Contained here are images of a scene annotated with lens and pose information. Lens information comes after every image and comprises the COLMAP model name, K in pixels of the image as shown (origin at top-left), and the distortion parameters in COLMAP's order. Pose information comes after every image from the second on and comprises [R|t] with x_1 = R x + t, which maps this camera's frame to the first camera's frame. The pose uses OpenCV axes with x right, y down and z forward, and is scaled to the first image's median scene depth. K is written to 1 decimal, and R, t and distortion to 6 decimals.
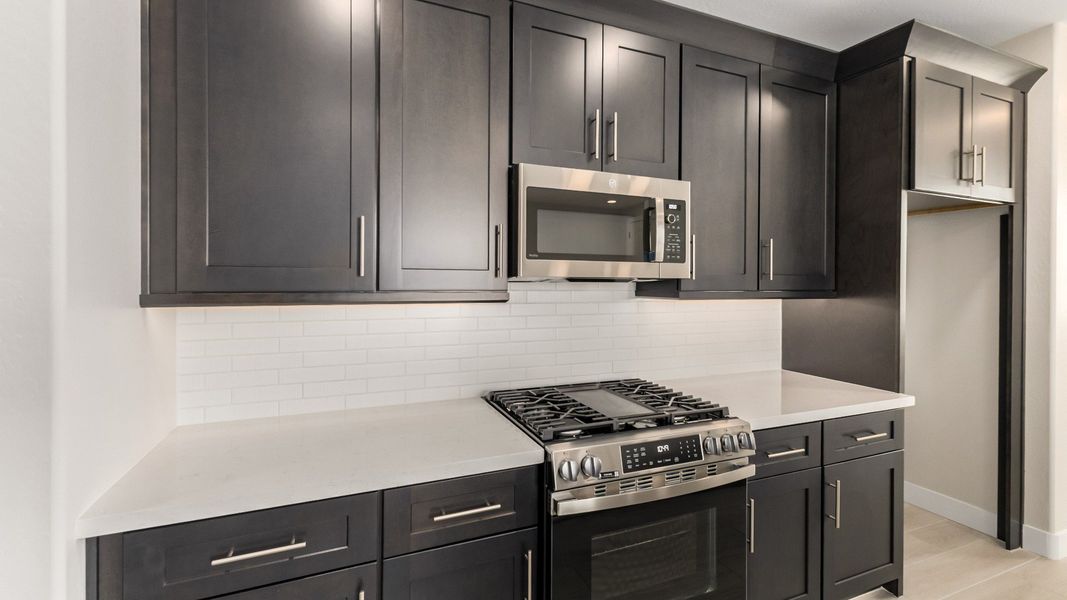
lens RADIAL K [[459.8, 0, 533.2], [0, 459.8, 284.5], [0, 0, 1]] dist [0.000363, -0.000076]
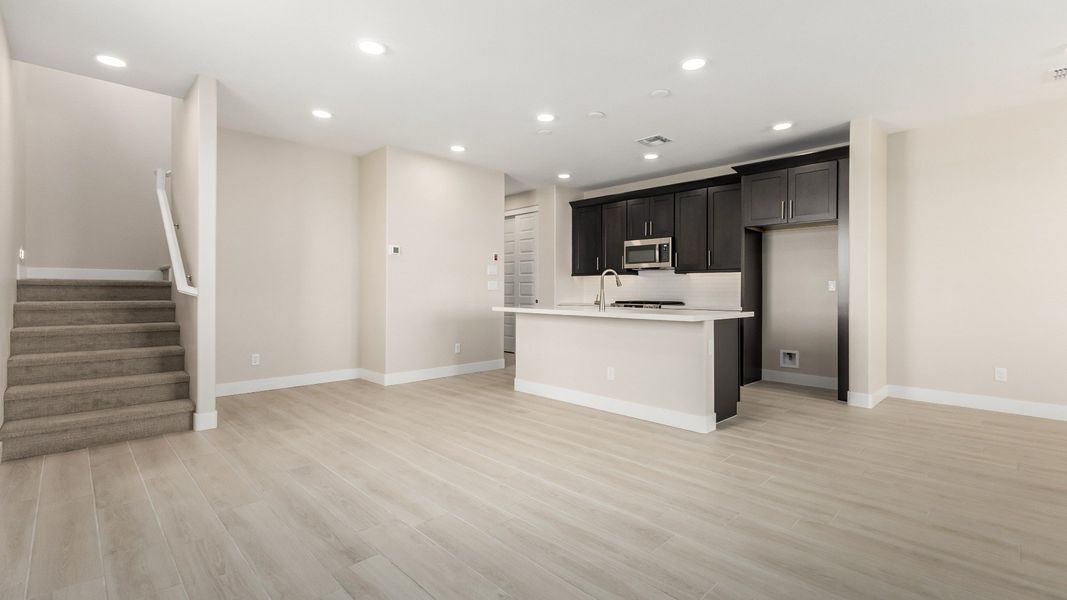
lens RADIAL K [[456.7, 0, 531.6], [0, 456.7, 292.0], [0, 0, 1]] dist [0.002884, 0.000186]
pose [[0.372342, -0.002244, -0.928093, 2.913843], [-0.010824, 0.999919, -0.006760, 0.194745], [0.928033, 0.012563, 0.372287, -1.115181]]
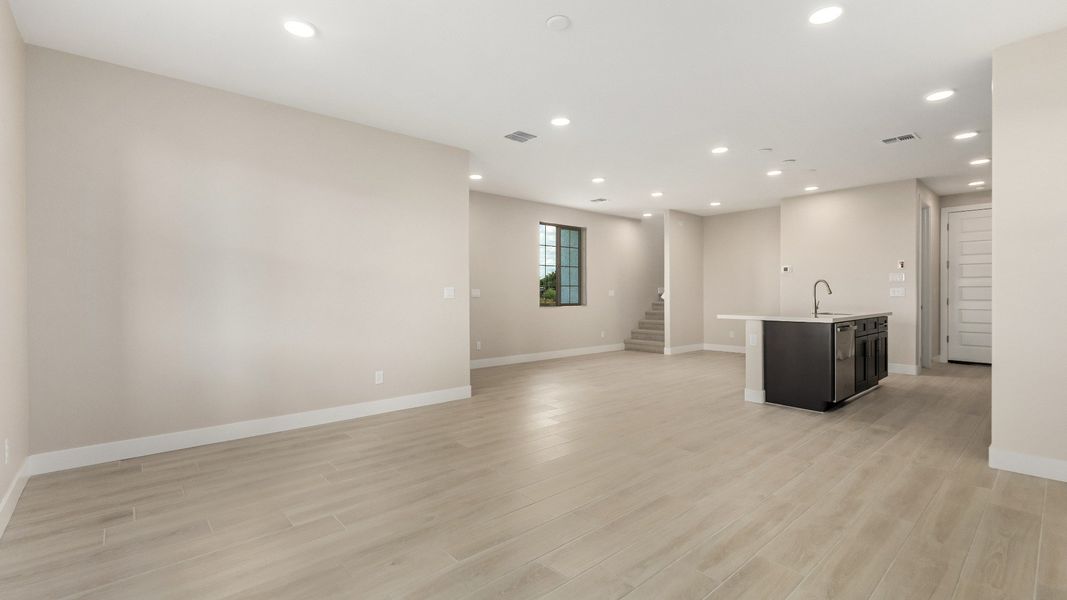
lens RADIAL K [[468.0, 0, 531.0], [0, 468.0, 294.4], [0, 0, 1]] dist [0.002508, 0.000283]
pose [[-0.946523, -0.001114, -0.322635, 3.479713], [-0.003707, 0.999966, 0.007421, 0.128506], [0.322616, 0.008220, -0.946494, 2.336604]]
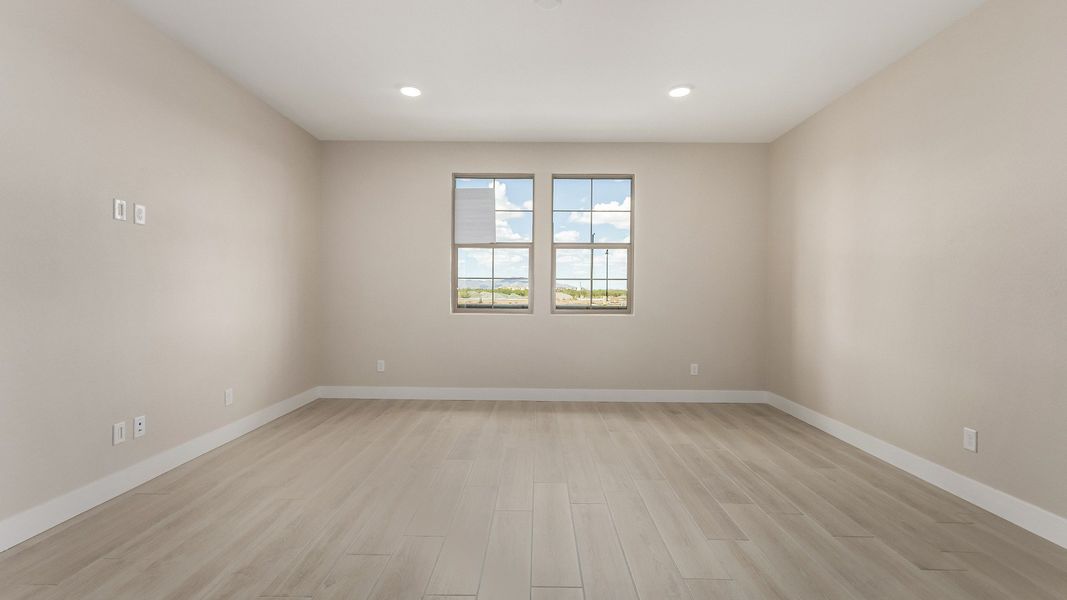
lens RADIAL K [[463.1, 0, 527.0], [0, 463.1, 302.7], [0, 0, 1]] dist [0.002849, 0.000224]
pose [[0.402495, -0.018581, 0.915234, 1.676409], [0.003954, 0.999820, 0.018559, 0.143839], [-0.915414, -0.003851, 0.402496, 0.484409]]
